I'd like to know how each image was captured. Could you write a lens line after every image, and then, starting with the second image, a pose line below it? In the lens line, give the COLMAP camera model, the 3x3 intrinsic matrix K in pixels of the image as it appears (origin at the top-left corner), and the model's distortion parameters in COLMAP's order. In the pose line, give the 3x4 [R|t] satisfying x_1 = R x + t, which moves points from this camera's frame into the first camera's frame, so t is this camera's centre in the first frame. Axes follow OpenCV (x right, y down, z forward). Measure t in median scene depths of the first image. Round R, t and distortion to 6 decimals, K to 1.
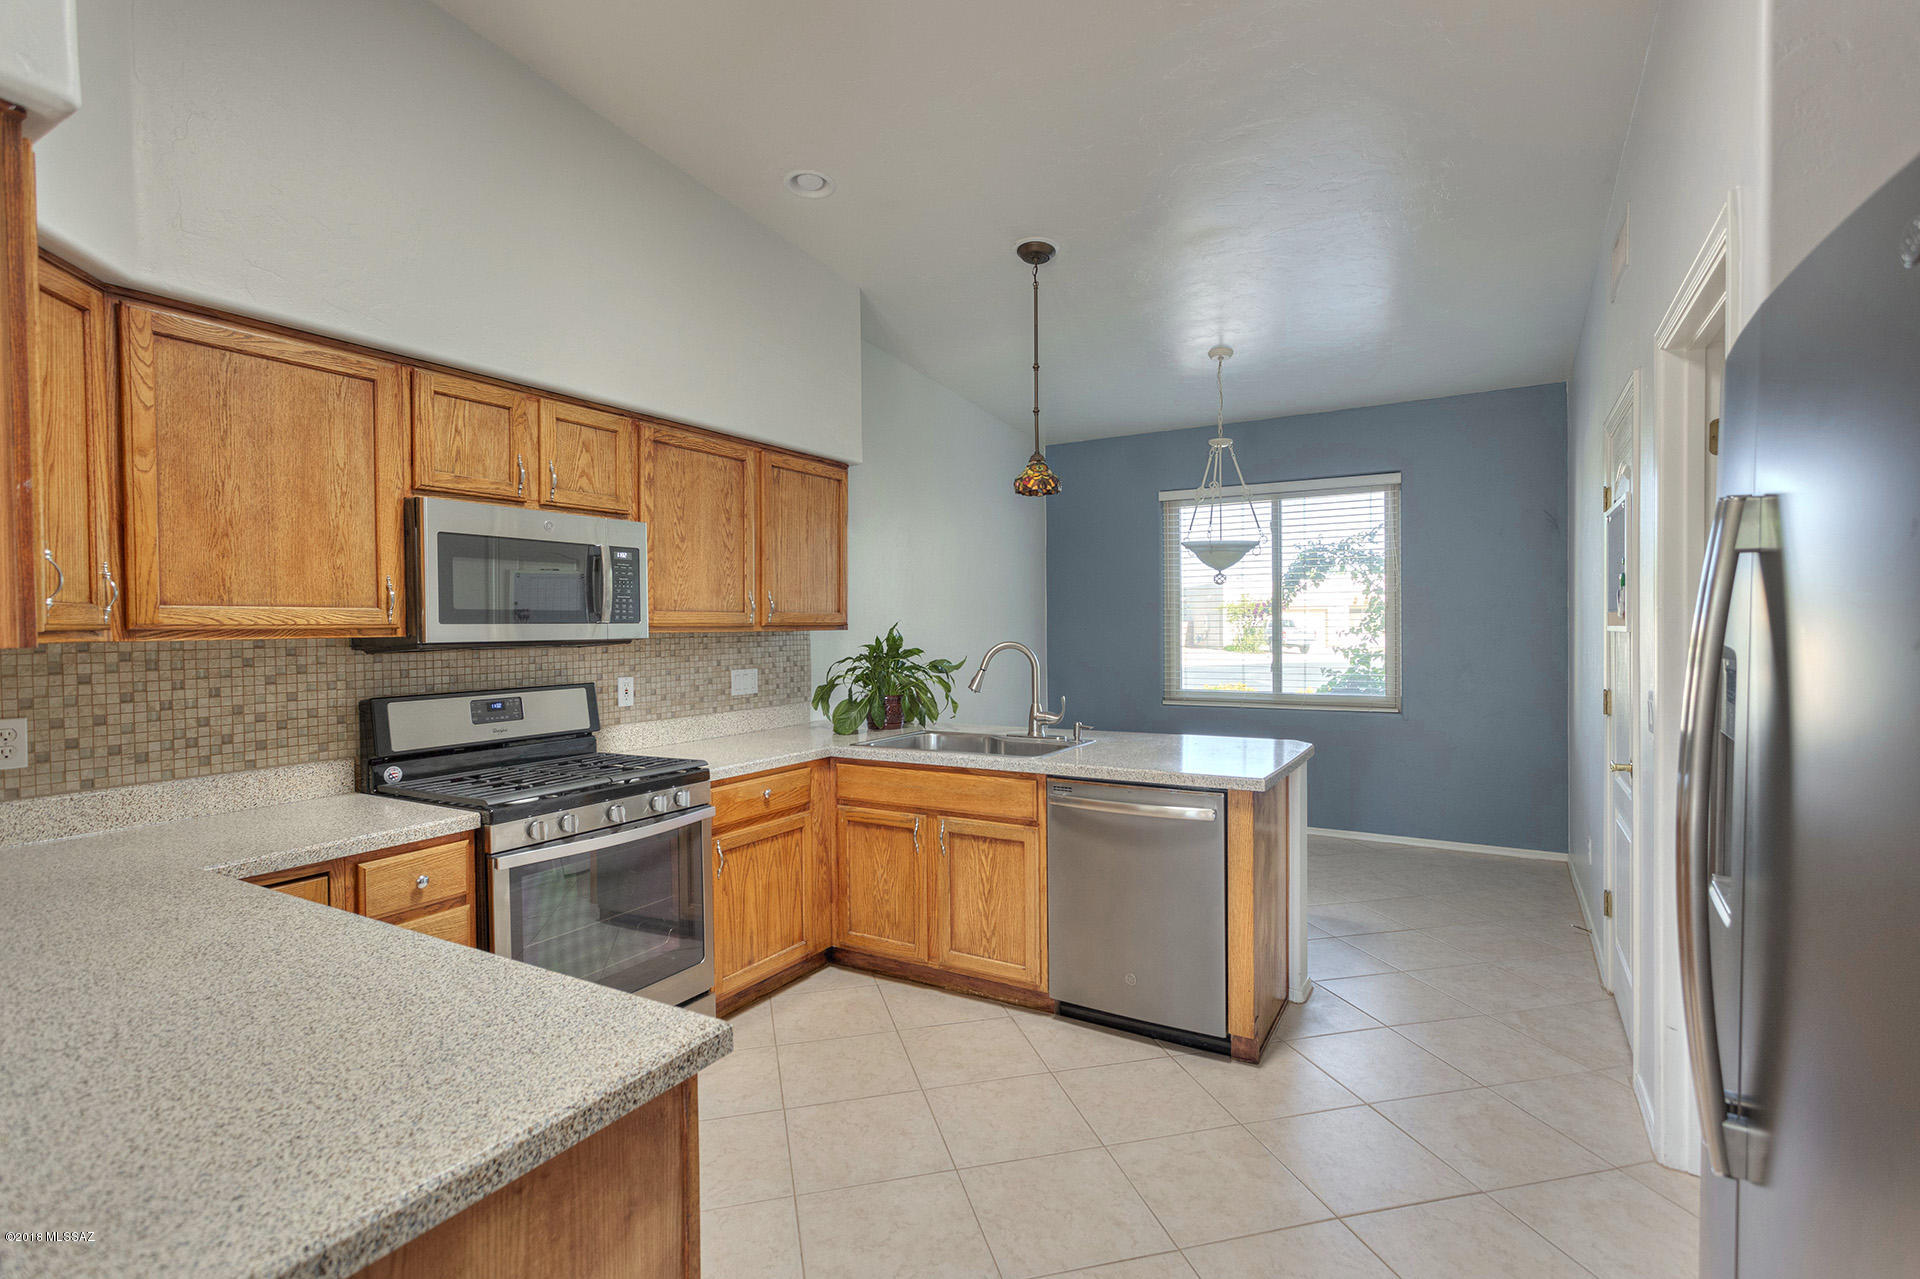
lens RADIAL K [[912.7, 0, 960.0], [0, 912.7, 639.5], [0, 0, 1]] dist [0.005120, 0.000834]
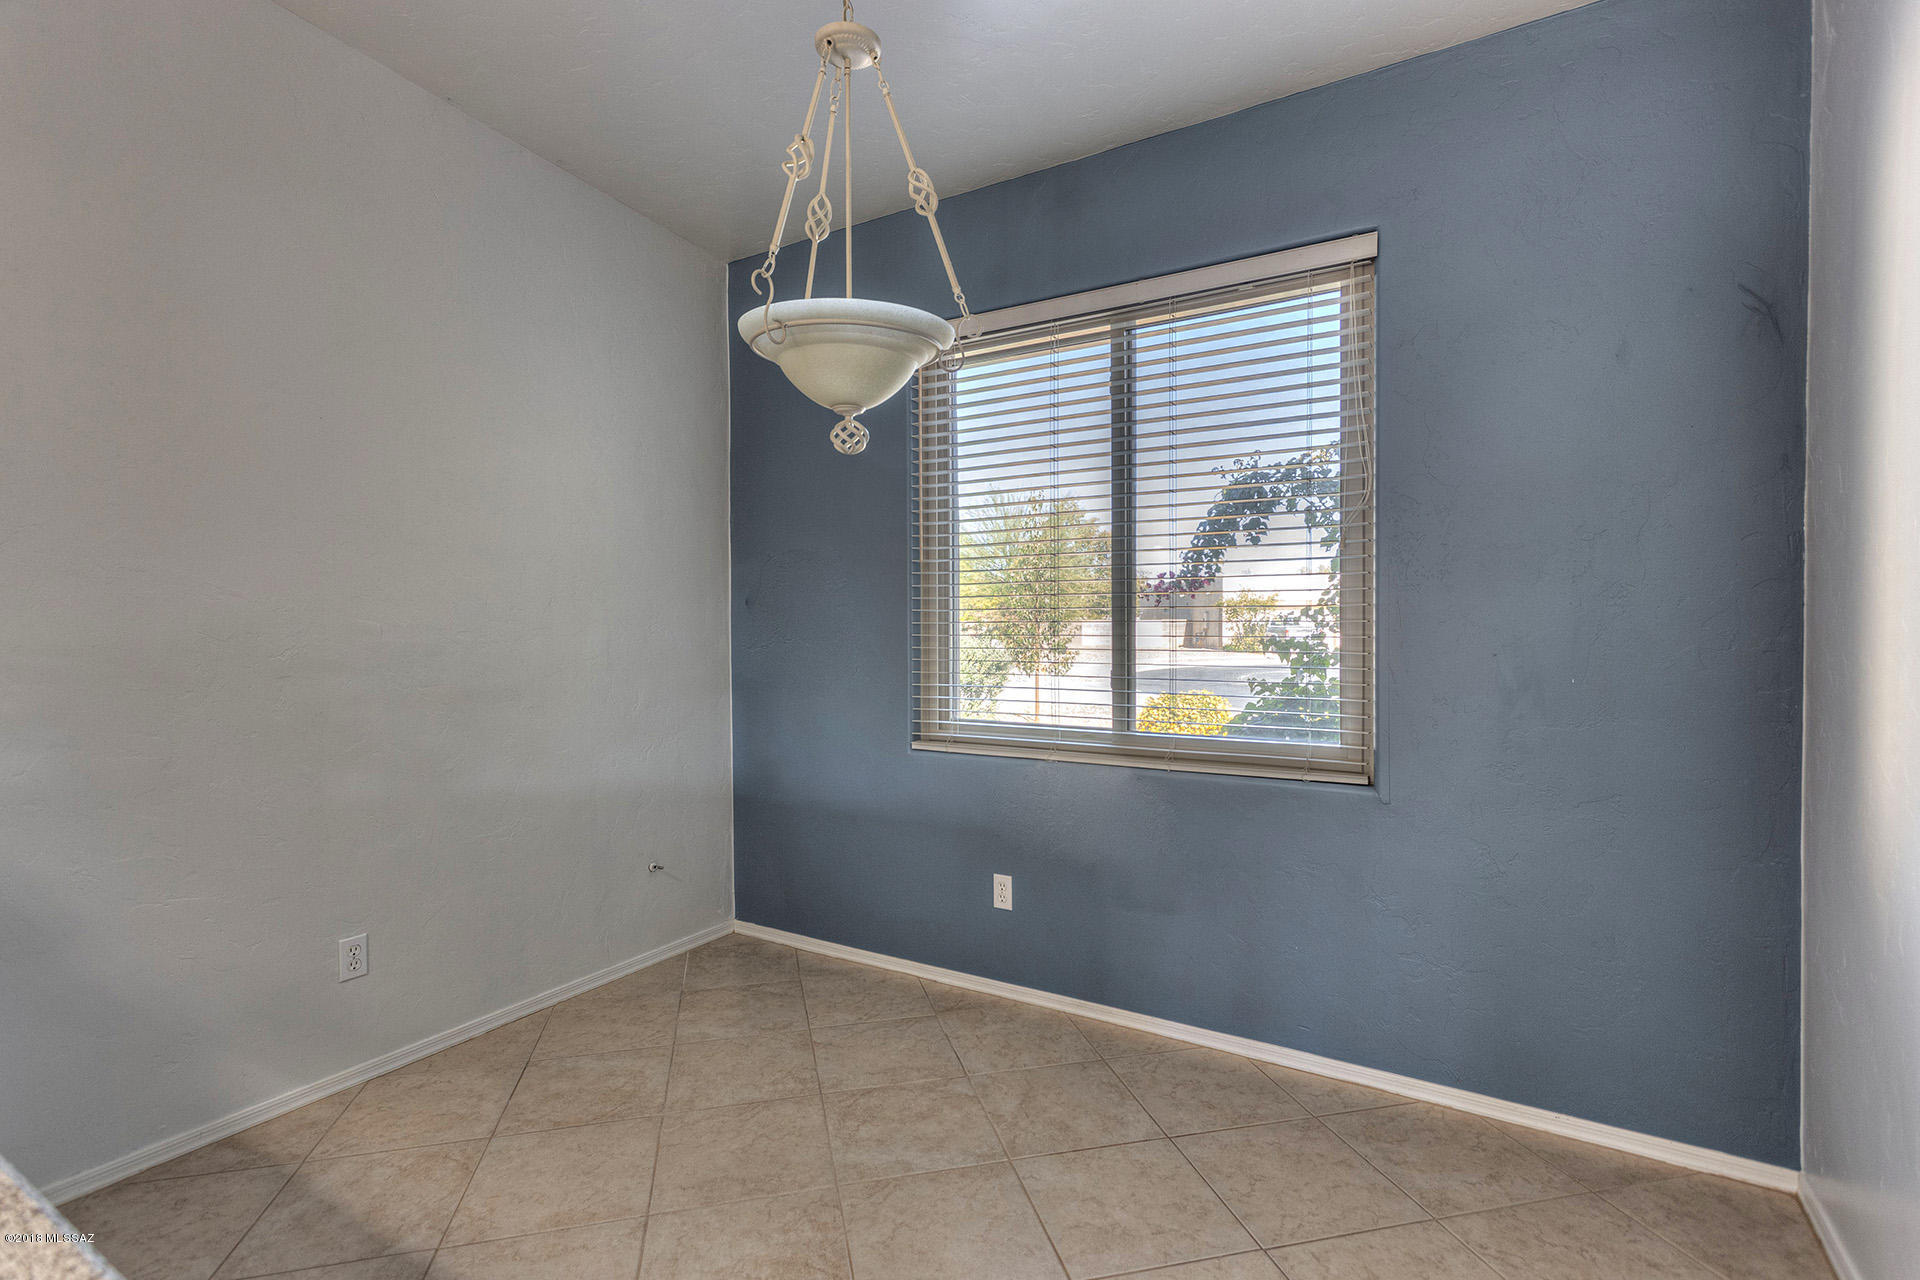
lens RADIAL K [[912.7, 0, 960.0], [0, 912.7, 640.0], [0, 0, 1]] dist [0.005120, 0.000834]
pose [[0.999900, 0.008259, -0.011450, 0.248690], [-0.008261, 0.999966, -0.000130, 0.010410], [0.011449, 0.000225, 0.999934, 0.481828]]
